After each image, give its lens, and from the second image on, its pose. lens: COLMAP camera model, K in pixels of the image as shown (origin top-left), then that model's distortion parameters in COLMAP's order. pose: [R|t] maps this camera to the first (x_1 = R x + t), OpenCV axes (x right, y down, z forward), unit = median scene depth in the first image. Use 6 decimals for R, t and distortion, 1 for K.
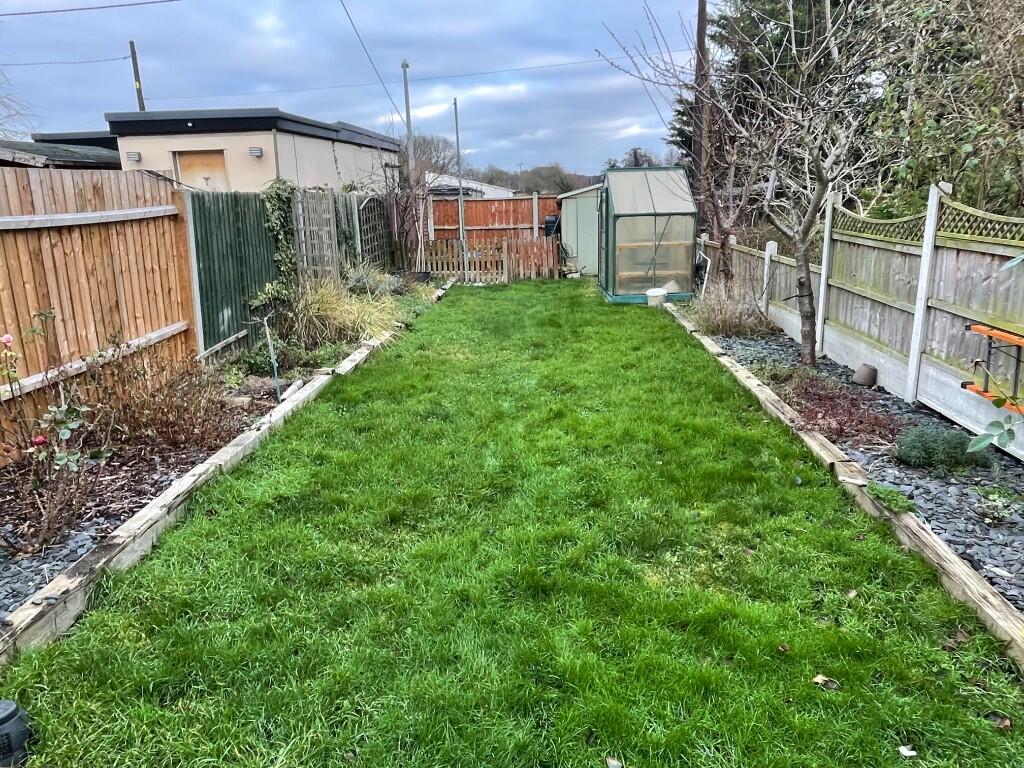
lens RADIAL K [[724.4, 0, 511.8], [0, 724.4, 381.9], [0, 0, 1]] dist [-0.005388, 0.001062]
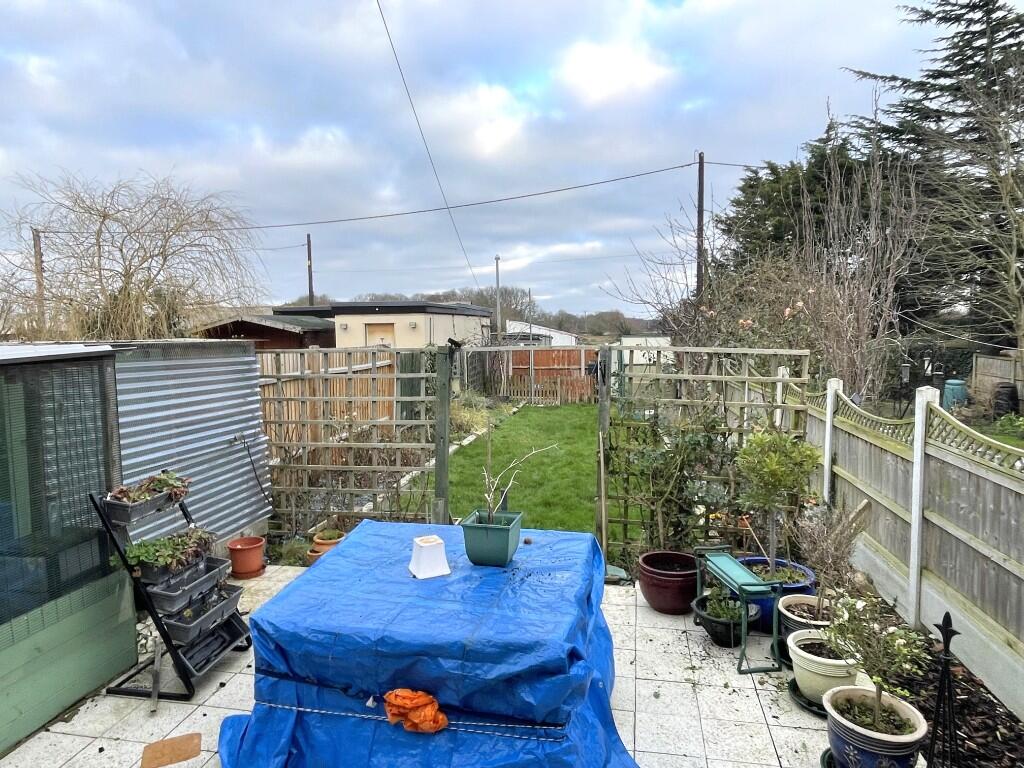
lens RADIAL K [[663.1, 0, 511.4], [0, 663.1, 383.9], [0, 0, 1]] dist [-0.000604, -0.000022]
pose [[0.994487, 0.024159, -0.102040, 0.036430], [-0.041628, 0.984092, -0.172711, 0.067269], [0.096244, 0.176007, 0.979673, -0.399371]]
